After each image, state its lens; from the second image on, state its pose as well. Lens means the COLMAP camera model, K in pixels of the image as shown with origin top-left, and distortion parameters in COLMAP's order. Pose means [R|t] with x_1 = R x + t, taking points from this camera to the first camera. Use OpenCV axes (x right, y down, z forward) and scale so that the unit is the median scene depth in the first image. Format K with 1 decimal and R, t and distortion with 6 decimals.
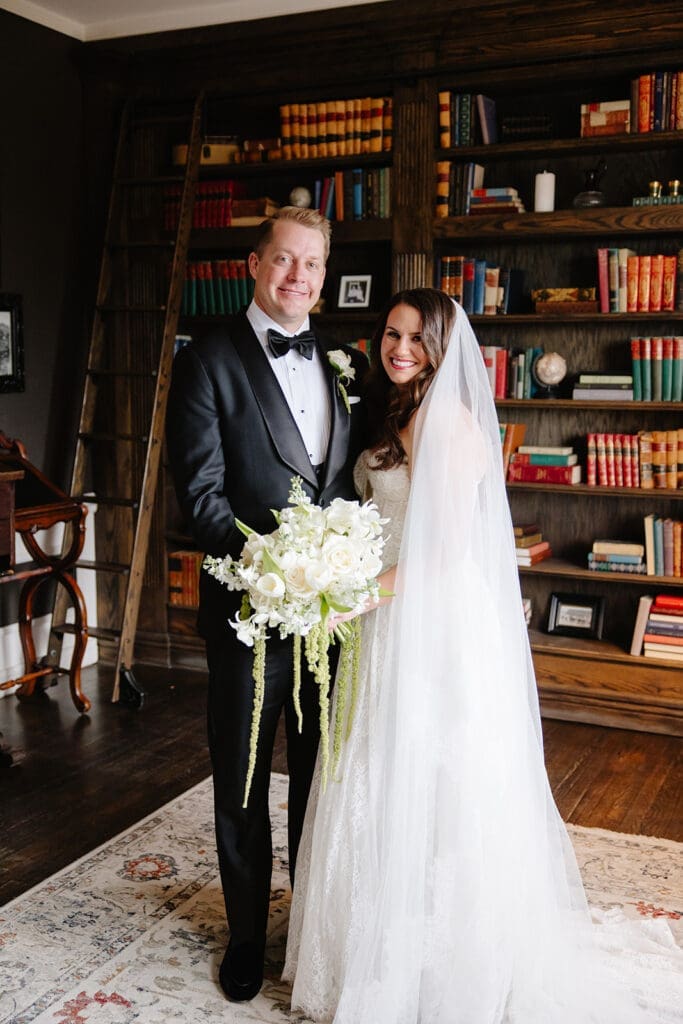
lens RADIAL K [[1121.3, 0, 333.4], [0, 1121.3, 514.9], [0, 0, 1]] dist [-0.008272, 0.008116]
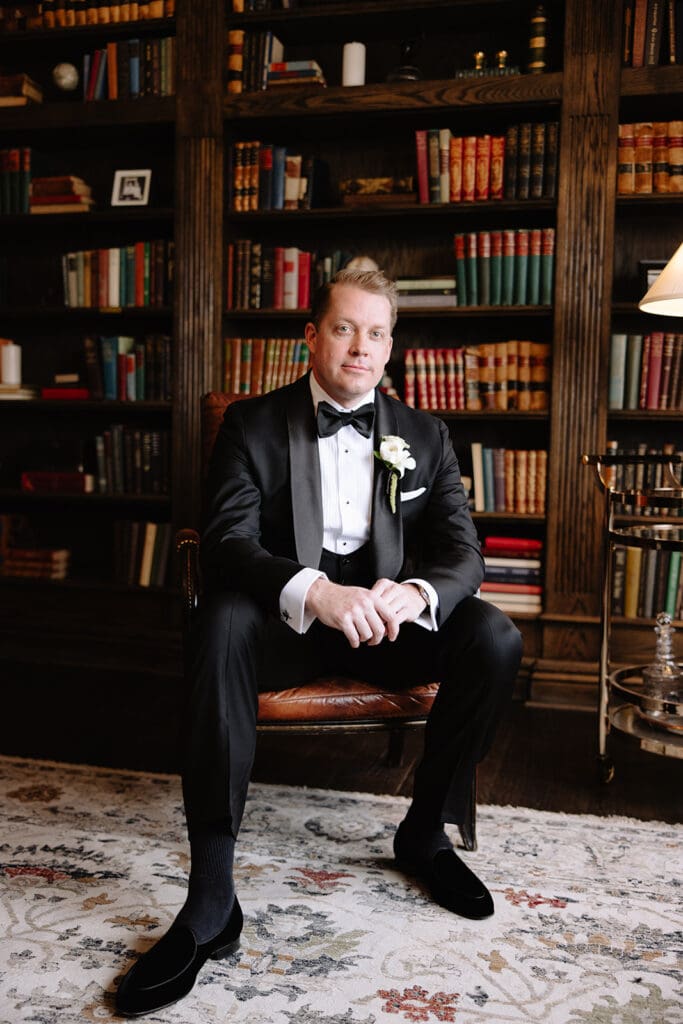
lens RADIAL K [[1032.0, 0, 341.5], [0, 1032.0, 512.0], [0, 0, 1]] dist [-0.015421, 0.023088]
pose [[0.981700, 0.002938, 0.190414, 0.029730], [0.008015, 0.998358, -0.056726, 0.095700], [-0.190268, 0.057214, 0.980064, 0.243846]]
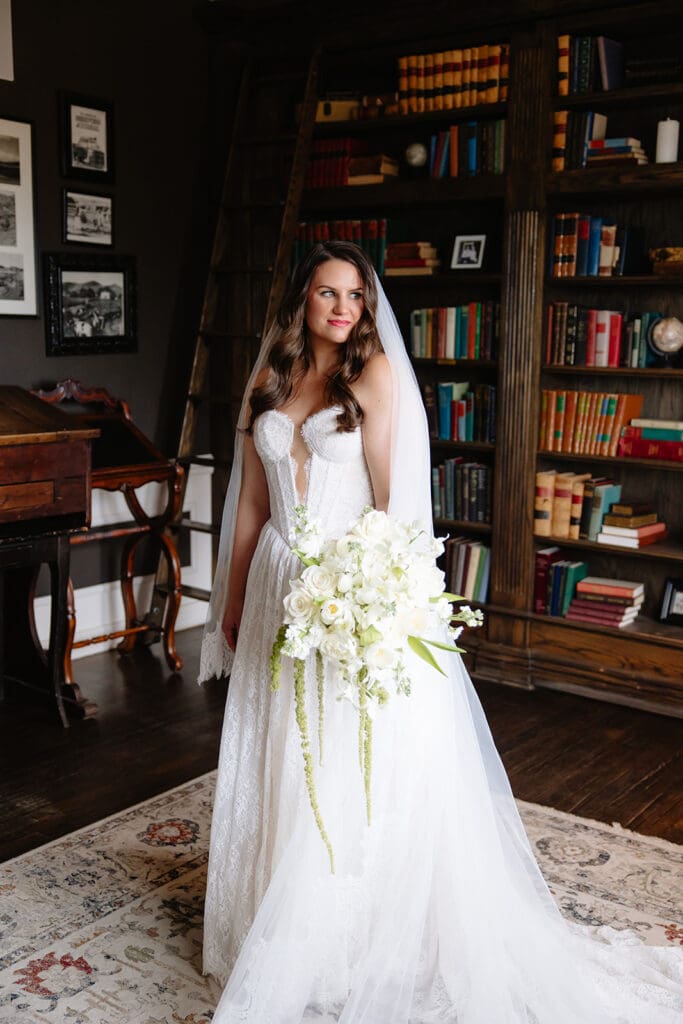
lens RADIAL K [[1110.6, 0, 341.5], [0, 1110.6, 512.0], [0, 0, 1]] dist [-0.001686, 0.001912]
pose [[0.979869, 0.042649, -0.195034, 0.115537], [-0.037501, 0.998846, 0.030016, -0.002821], [0.196089, -0.022097, 0.980337, 0.050962]]
